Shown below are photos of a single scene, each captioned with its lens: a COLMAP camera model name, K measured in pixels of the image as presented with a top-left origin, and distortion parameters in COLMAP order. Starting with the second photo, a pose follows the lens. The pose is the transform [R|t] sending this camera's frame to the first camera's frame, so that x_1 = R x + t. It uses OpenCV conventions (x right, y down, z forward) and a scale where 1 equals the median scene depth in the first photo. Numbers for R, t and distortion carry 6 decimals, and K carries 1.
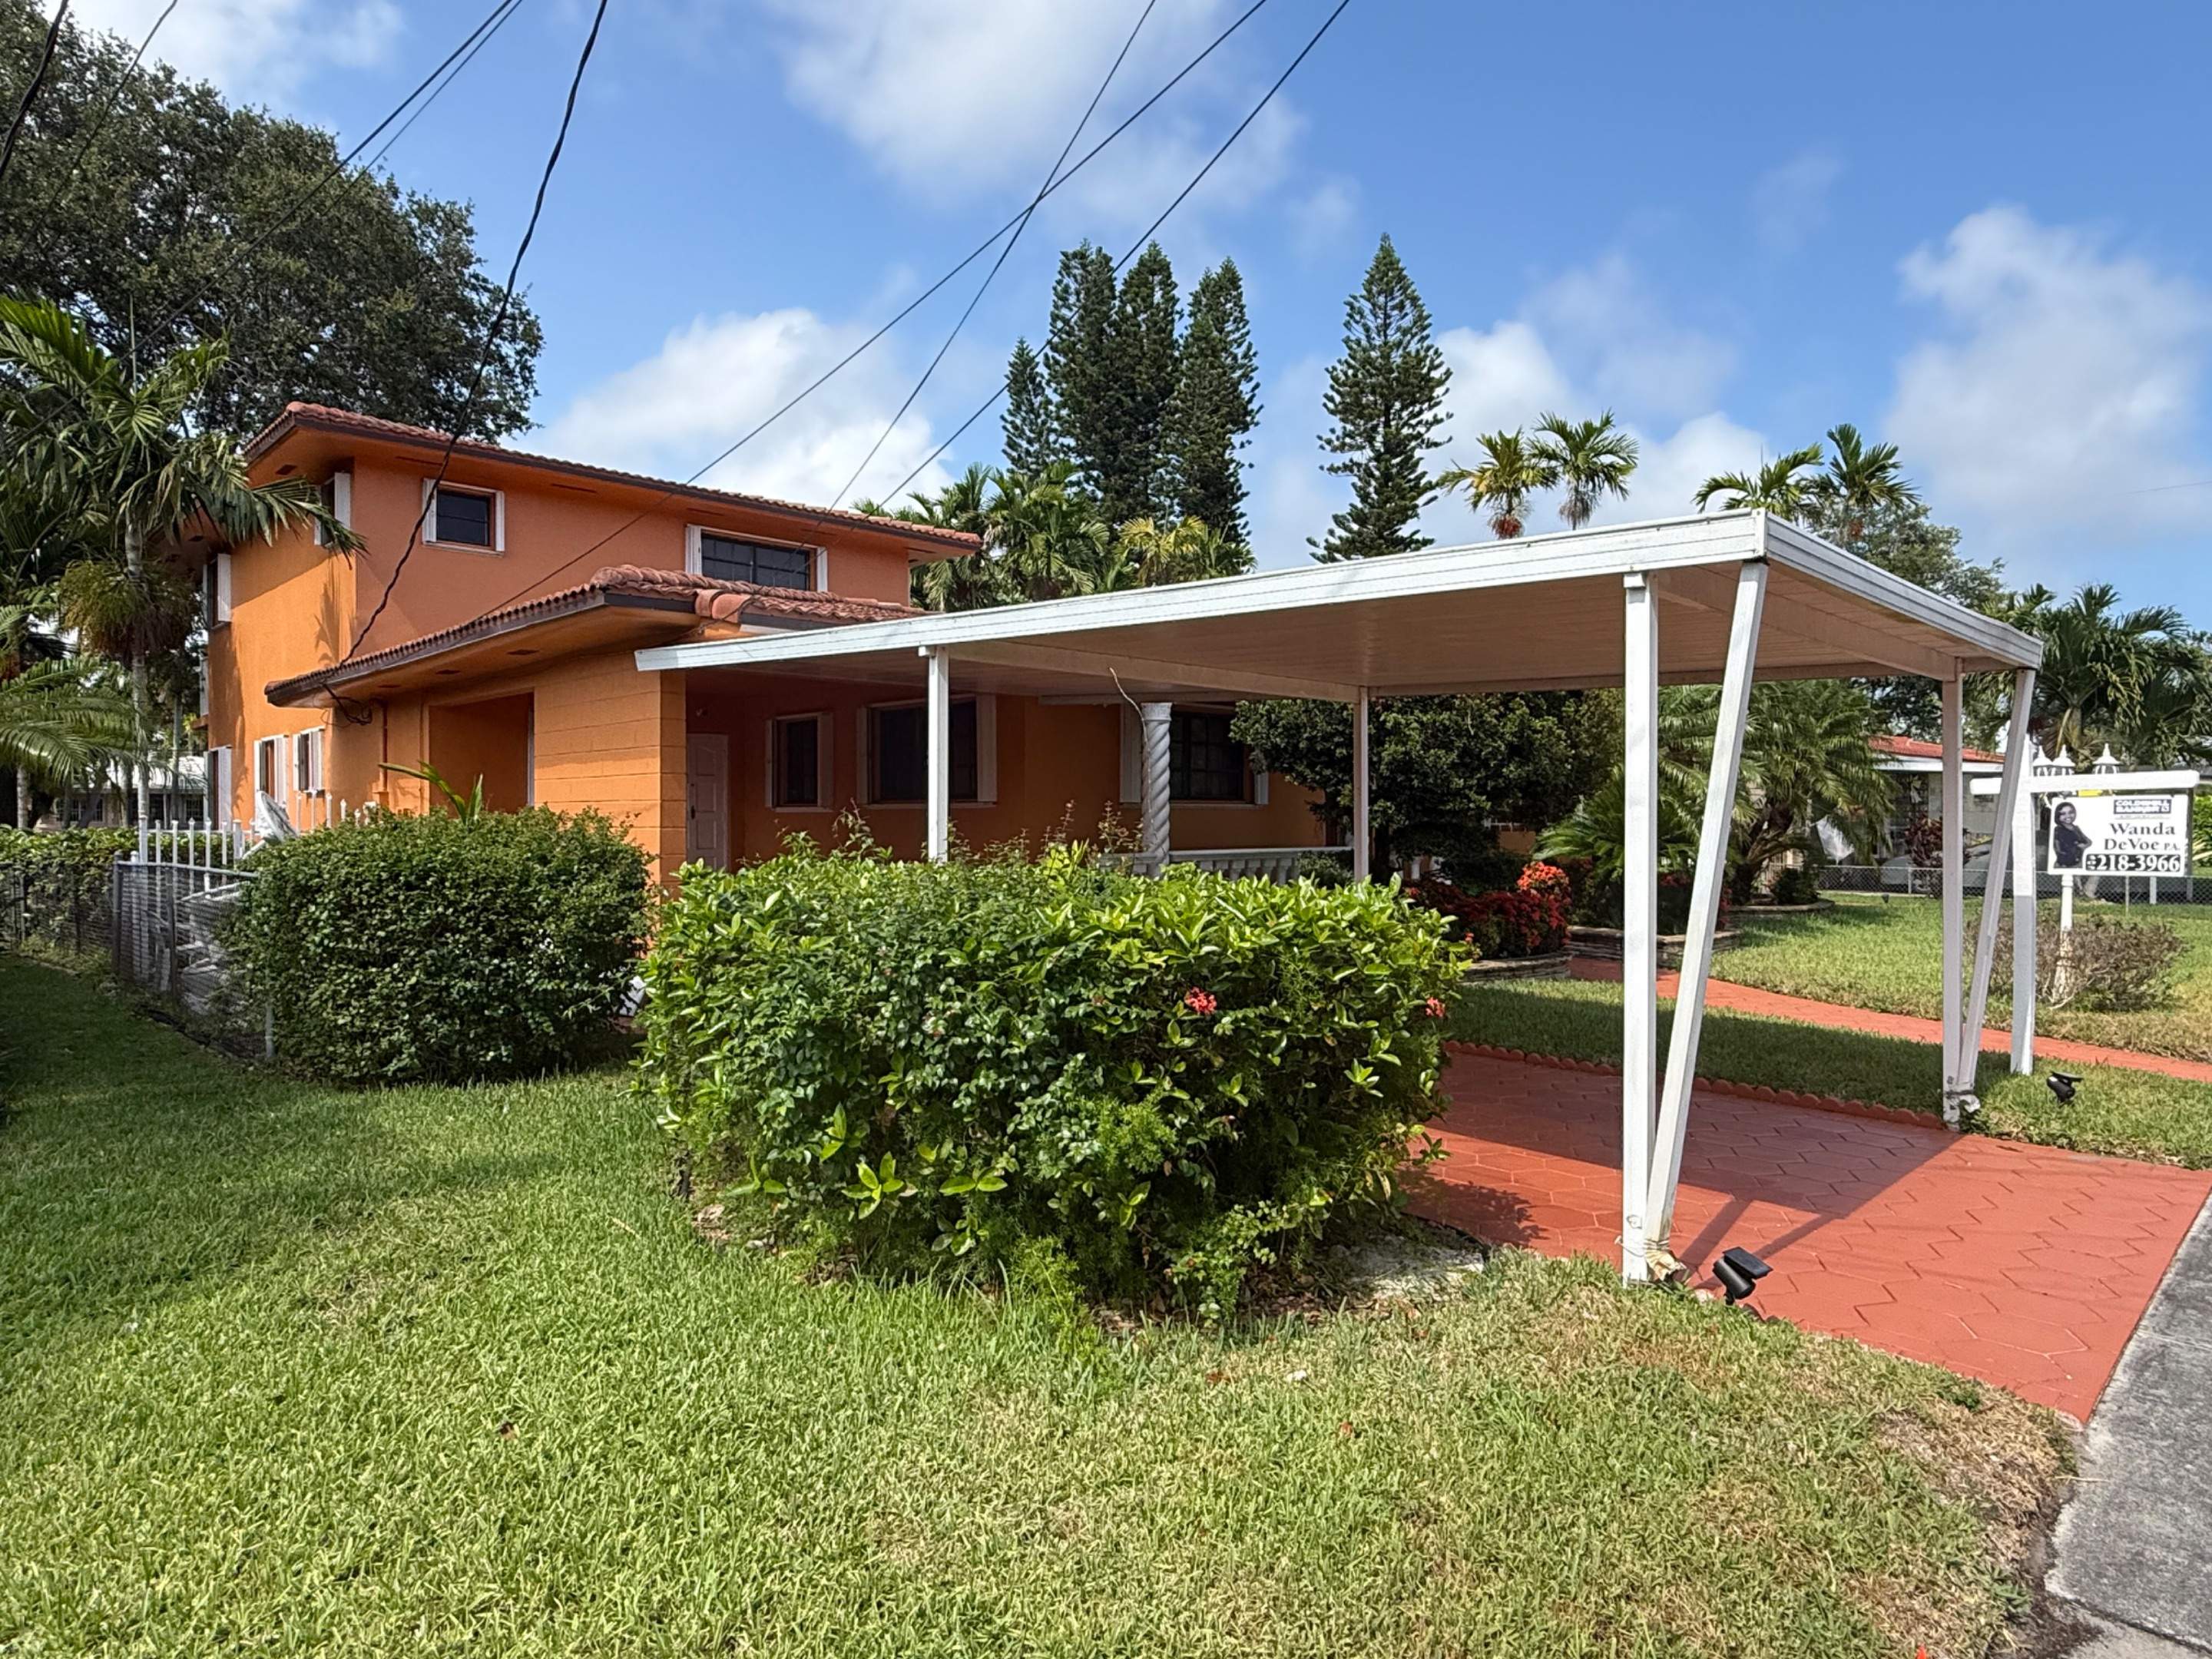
lens RADIAL K [[1293.6, 0, 1137.4], [0, 1293.6, 831.0], [0, 0, 1]] dist [-0.000621, -0.000842]
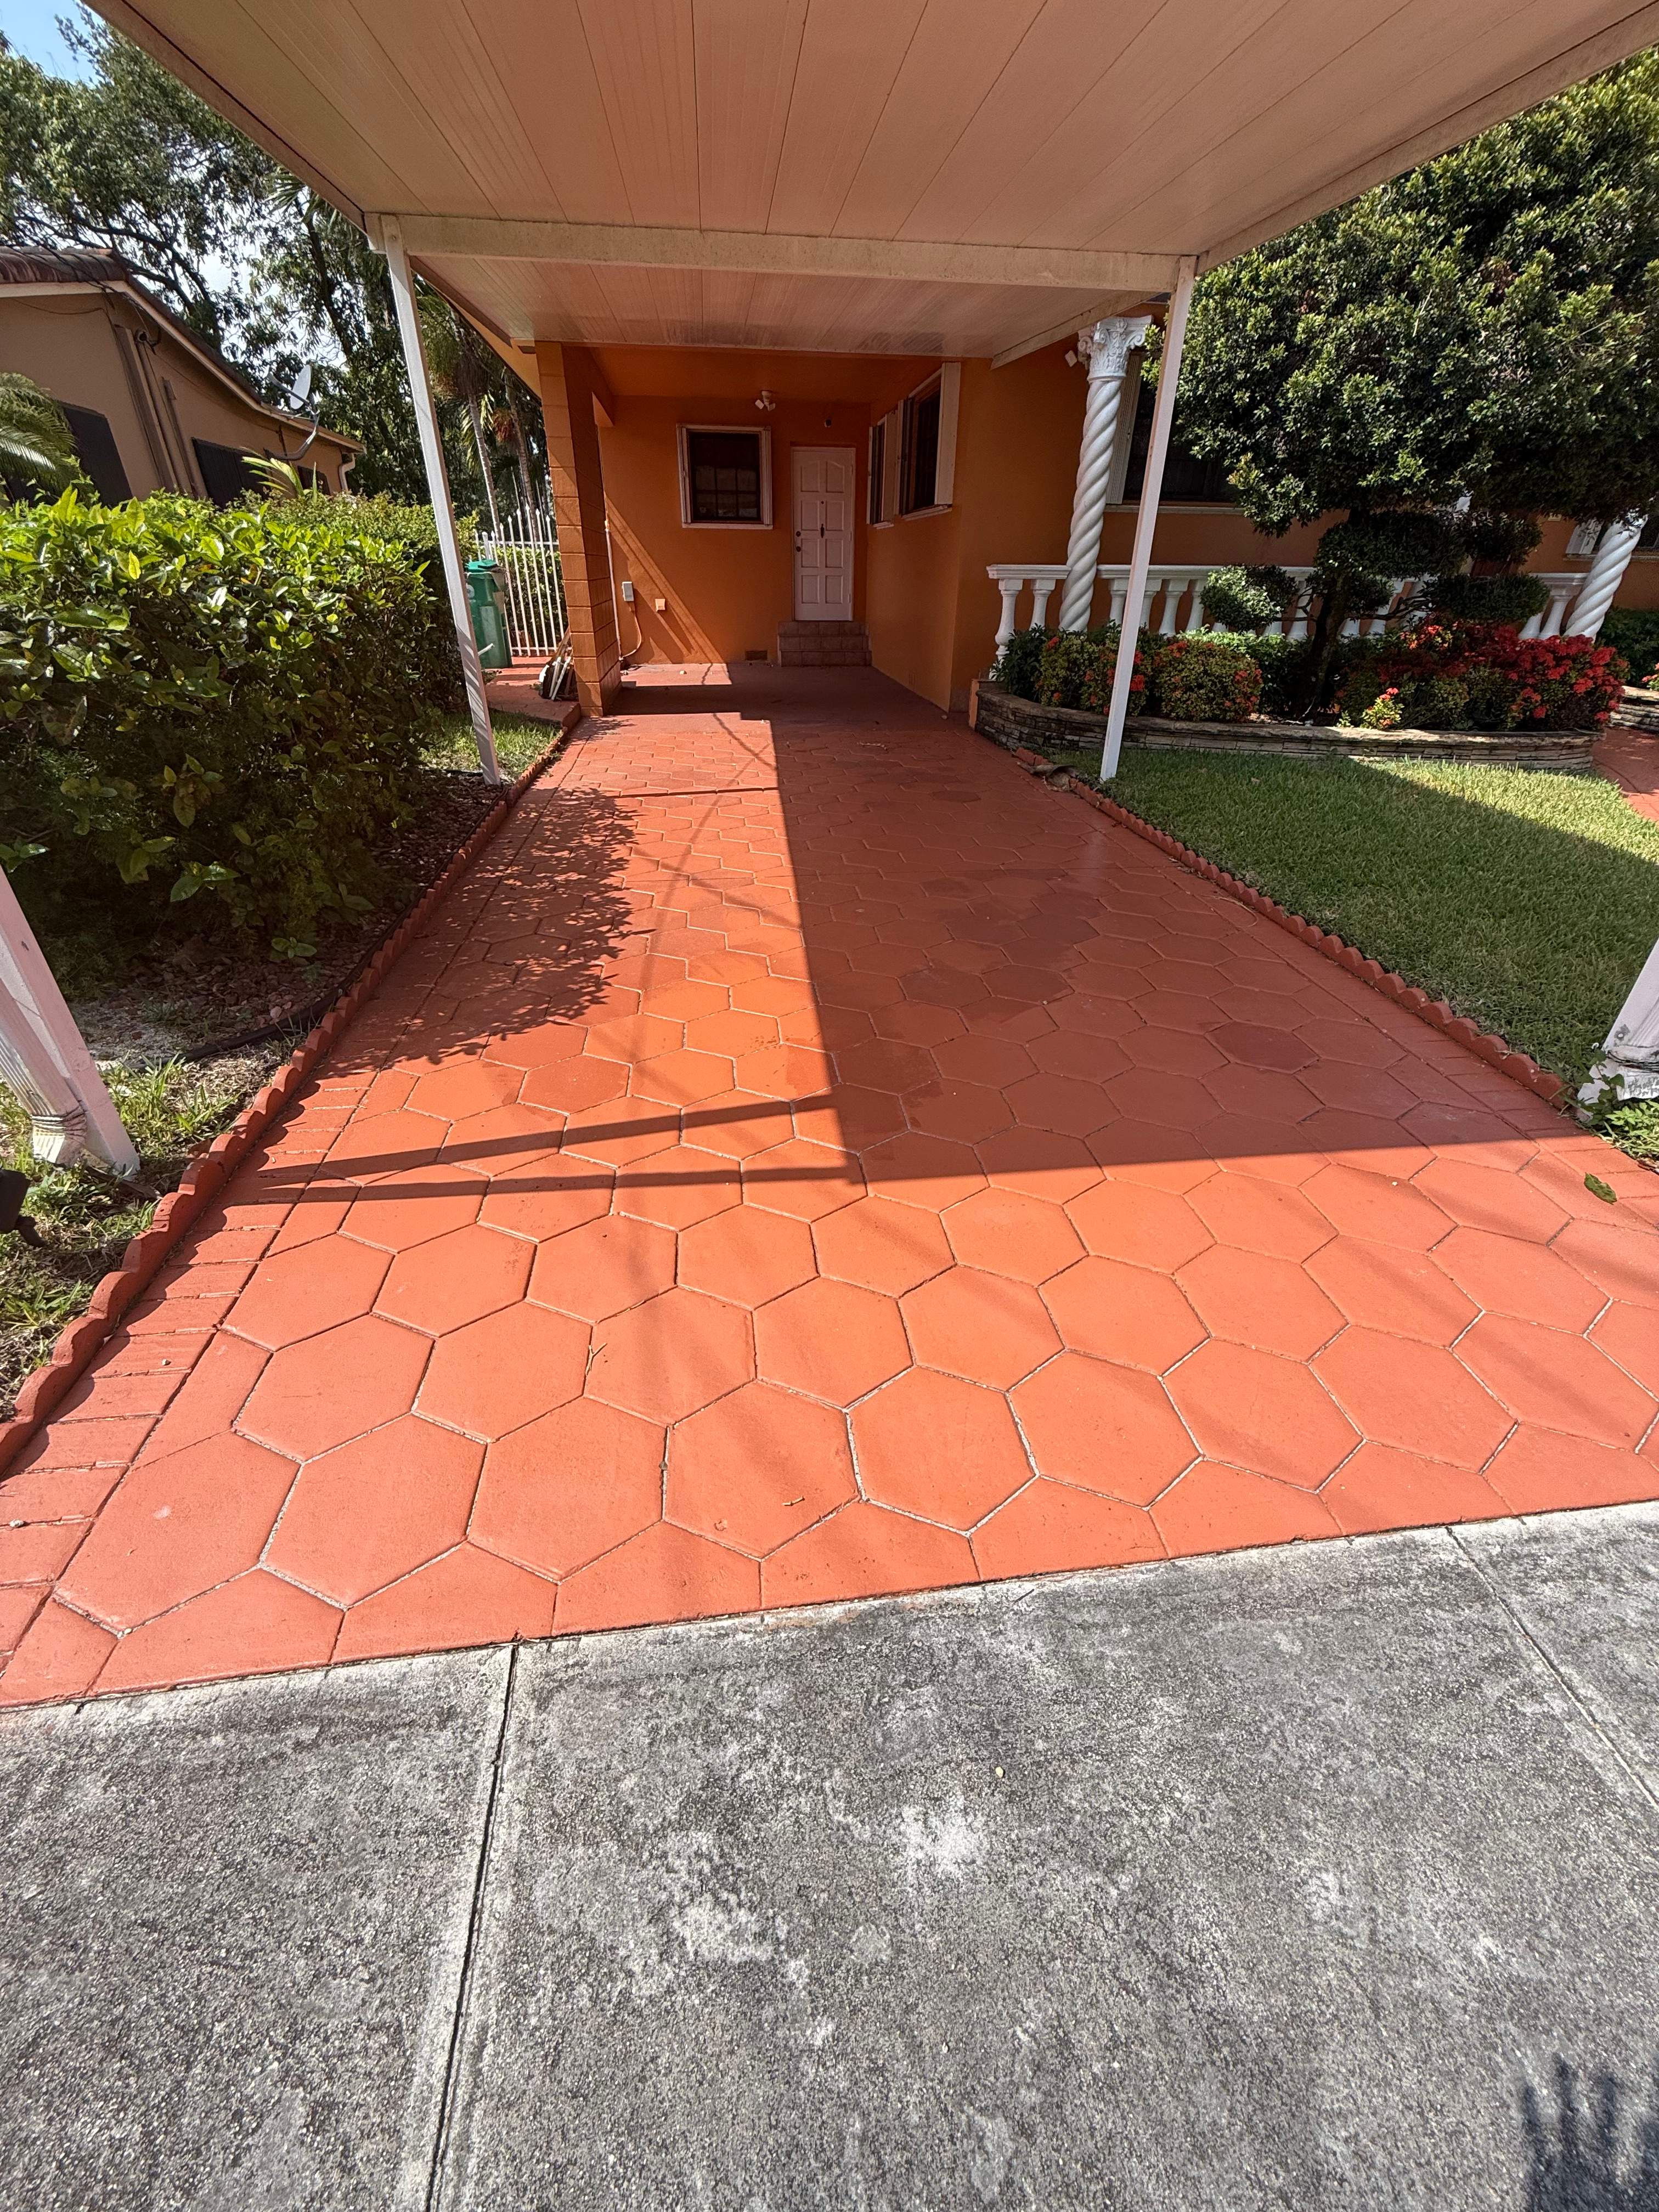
lens RADIAL K [[886.9, 0, 836.3], [0, 886.9, 1108.9], [0, 0, 1]] dist [0.000226, 0.000144]
pose [[0.789326, 0.326929, -0.519693, 0.350258], [-0.014833, 0.856349, 0.516185, 0.026390], [0.613795, -0.399730, 0.680788, 0.342019]]
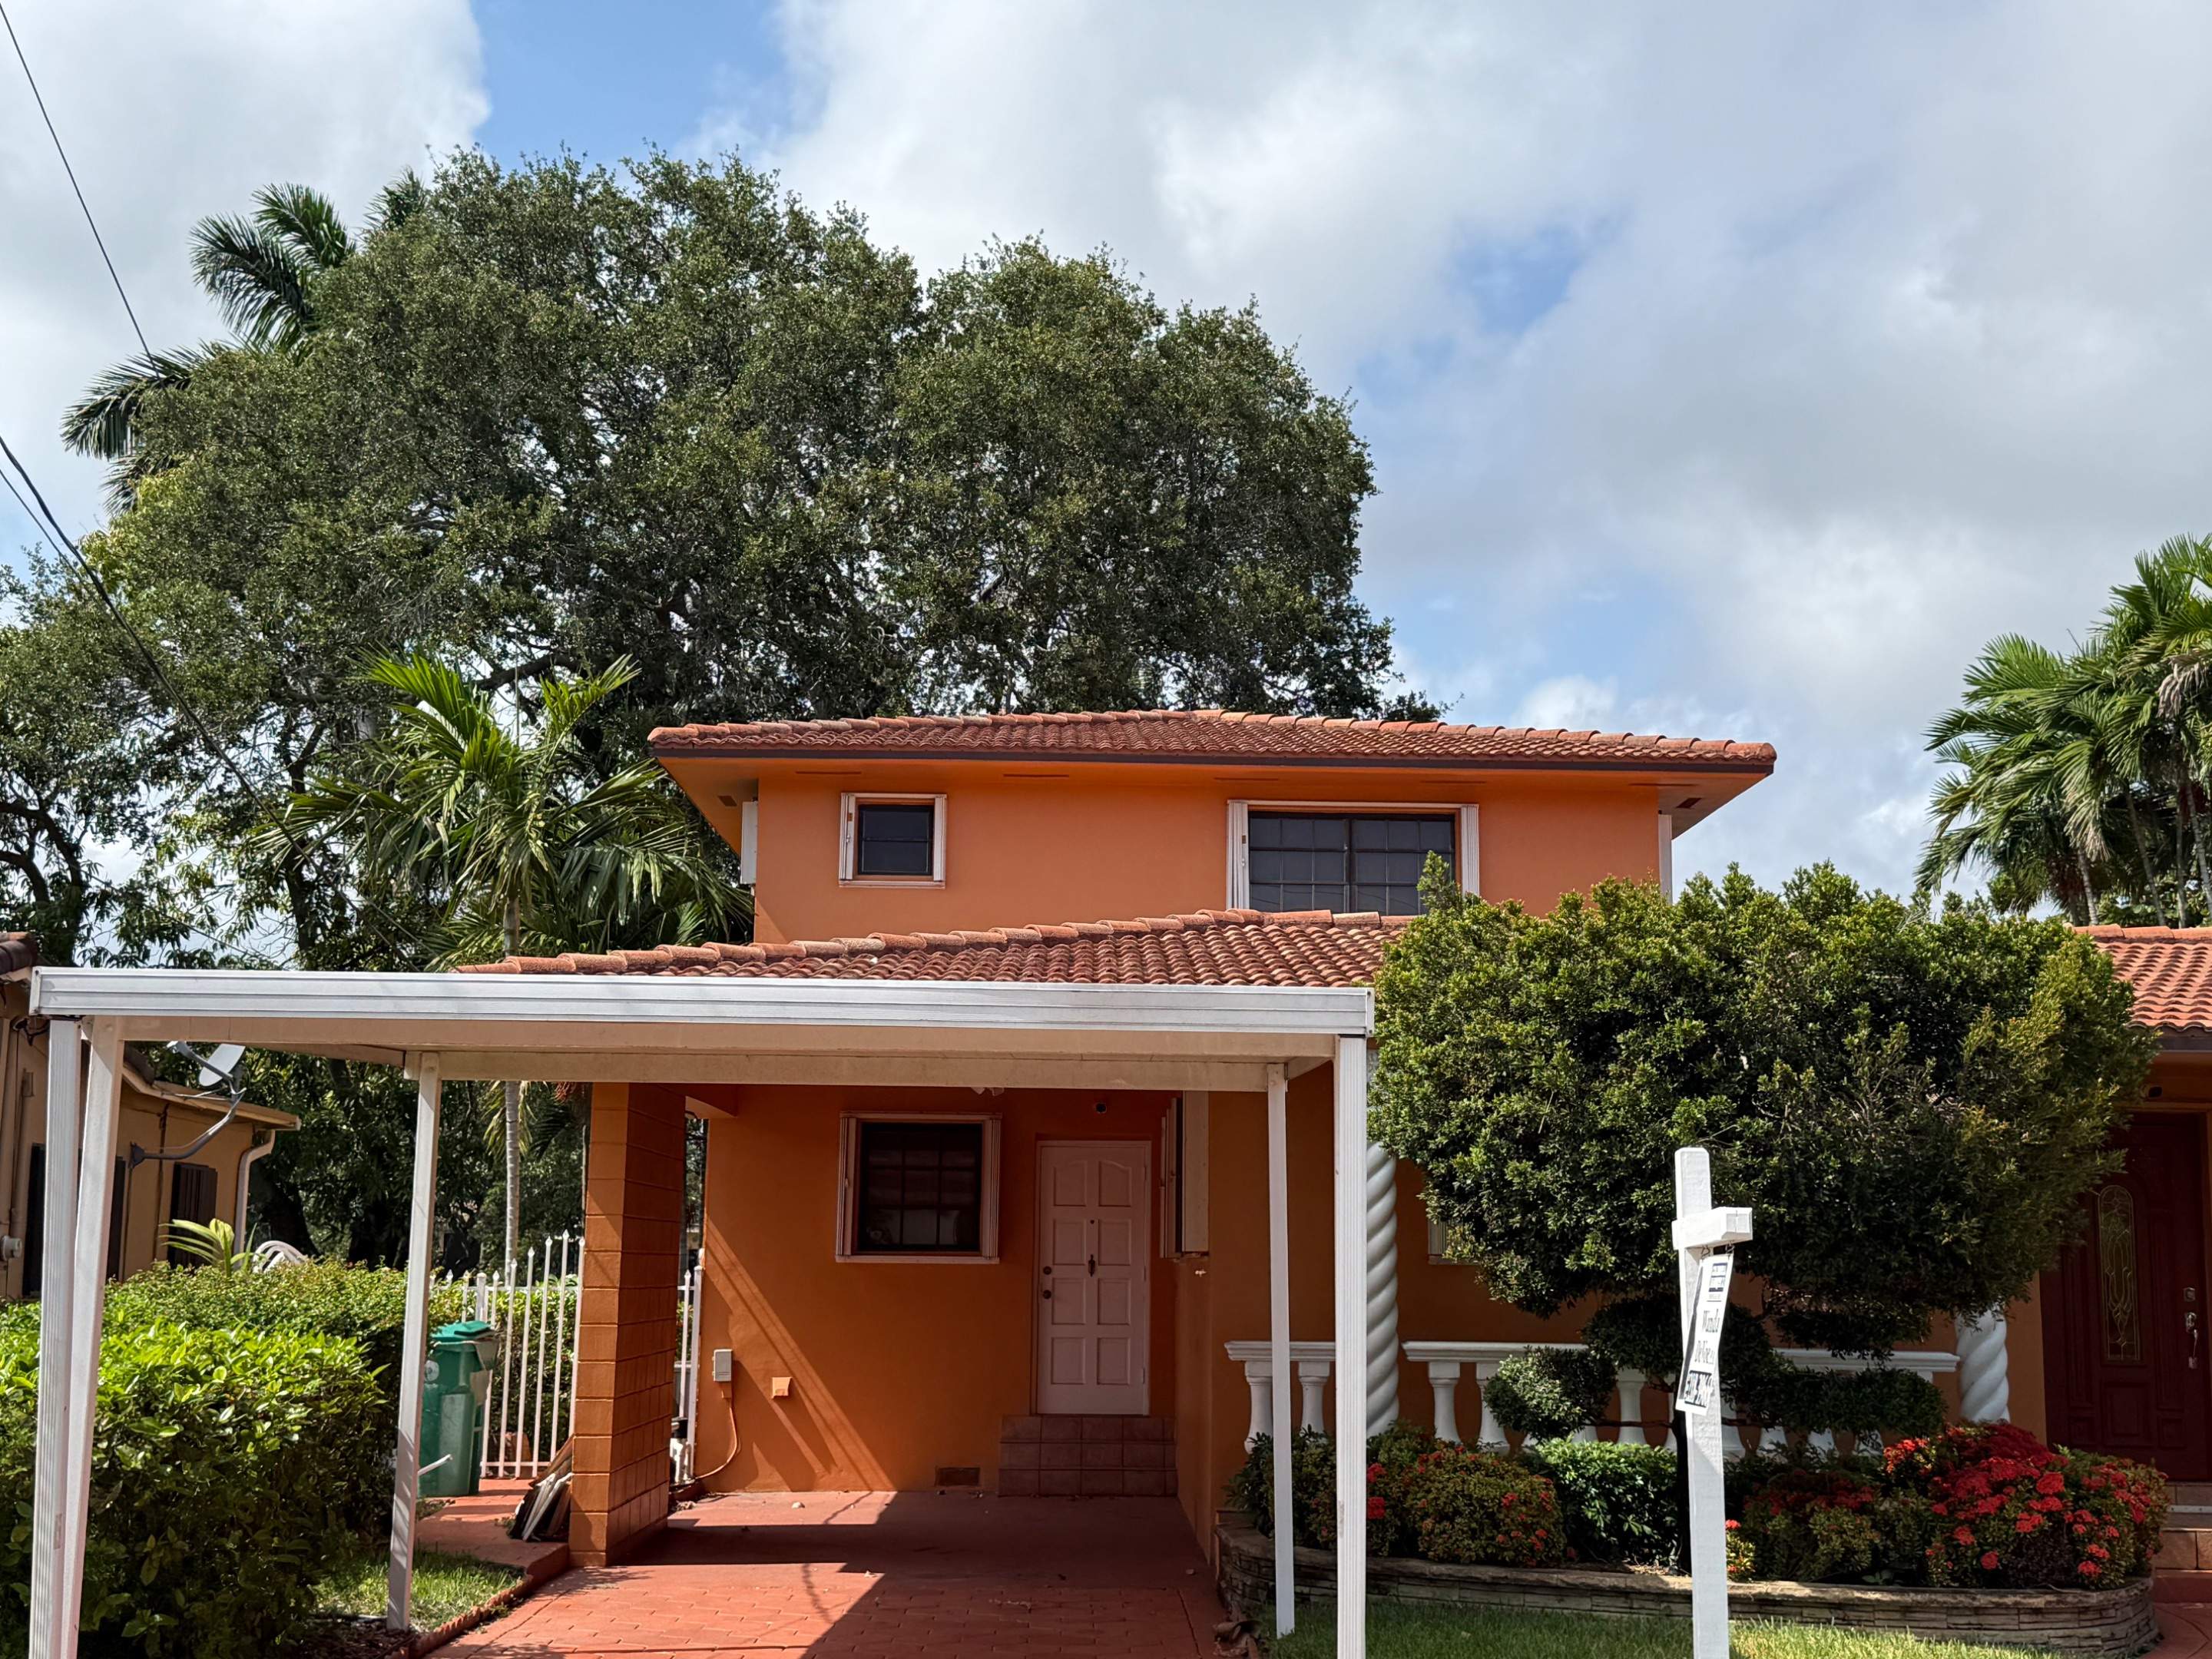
lens RADIAL K [[2780.6, 0, 1144.5], [0, 2780.6, 837.2], [0, 0, 1]] dist [0.223503, -0.522126]
pose [[0.722797, -0.097846, -0.684098, 0.878531], [-0.016464, 0.987207, -0.158594, -0.006175], [0.690864, 0.125894, 0.711939, 0.009183]]
